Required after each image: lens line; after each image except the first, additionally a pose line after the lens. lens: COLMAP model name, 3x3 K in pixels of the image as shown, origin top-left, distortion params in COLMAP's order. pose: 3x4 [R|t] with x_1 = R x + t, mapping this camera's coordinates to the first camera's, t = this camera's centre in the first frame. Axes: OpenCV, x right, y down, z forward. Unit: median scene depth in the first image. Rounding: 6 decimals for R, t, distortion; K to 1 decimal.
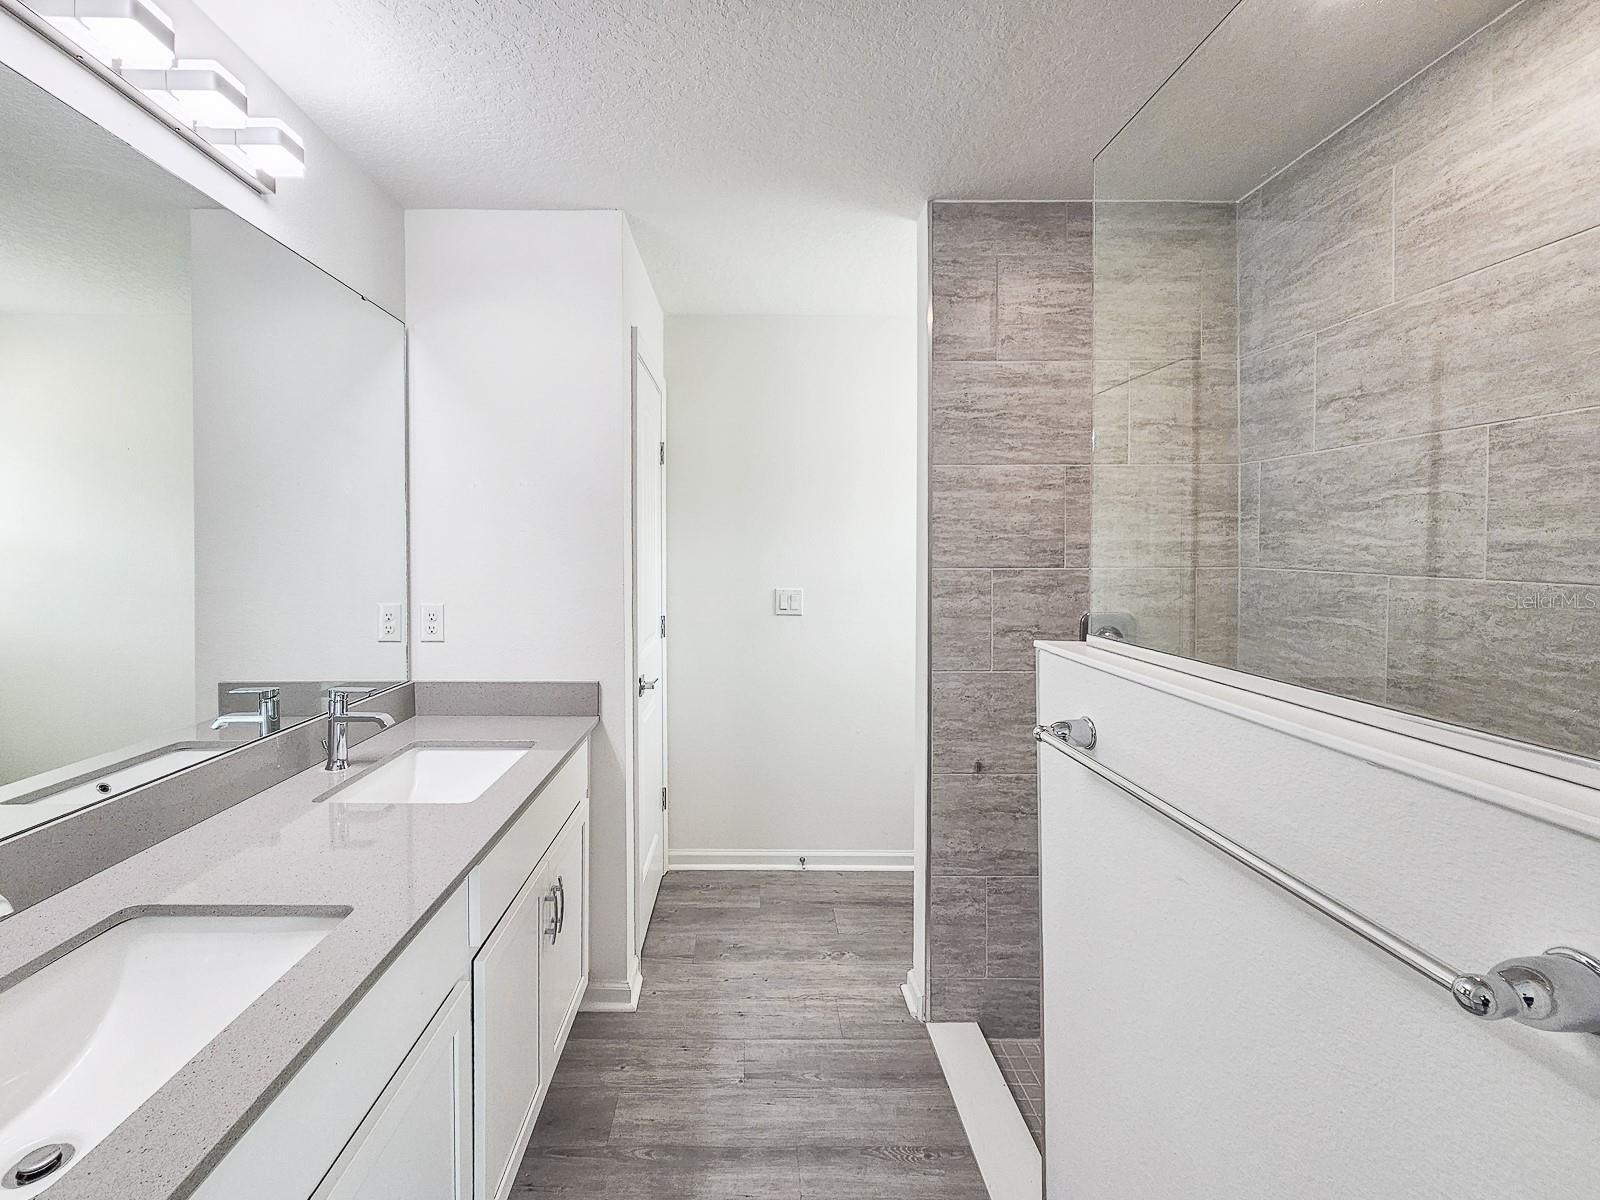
lens RADIAL K [[697.1, 0, 784.8], [0, 697.1, 539.2], [0, 0, 1]] dist [0.001046, 0.000351]
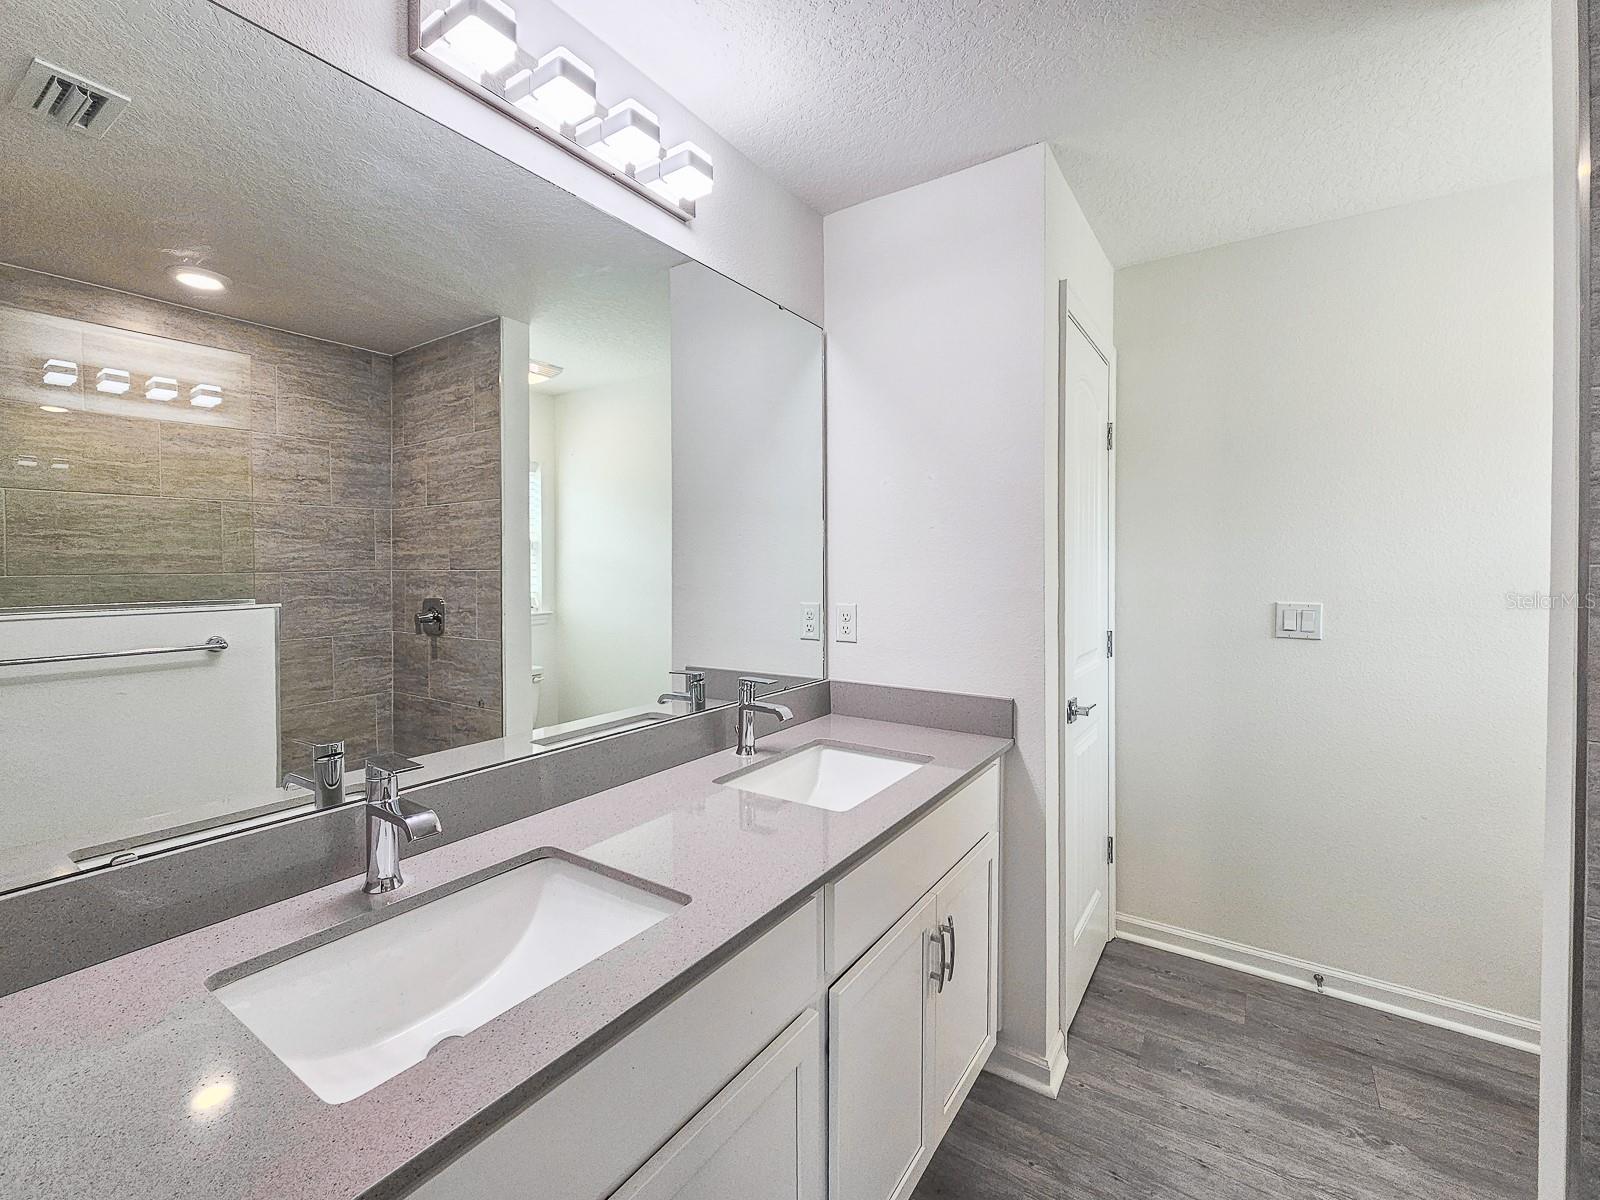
lens RADIAL K [[701.4, 0, 796.3], [0, 701.4, 580.9], [0, 0, 1]] dist [0.000806, 0.000453]
pose [[0.802586, 0.000684, -0.596536, 0.034883], [0.017251, 0.999554, 0.024356, 0.034210], [0.596287, -0.029839, 0.802216, 0.158333]]
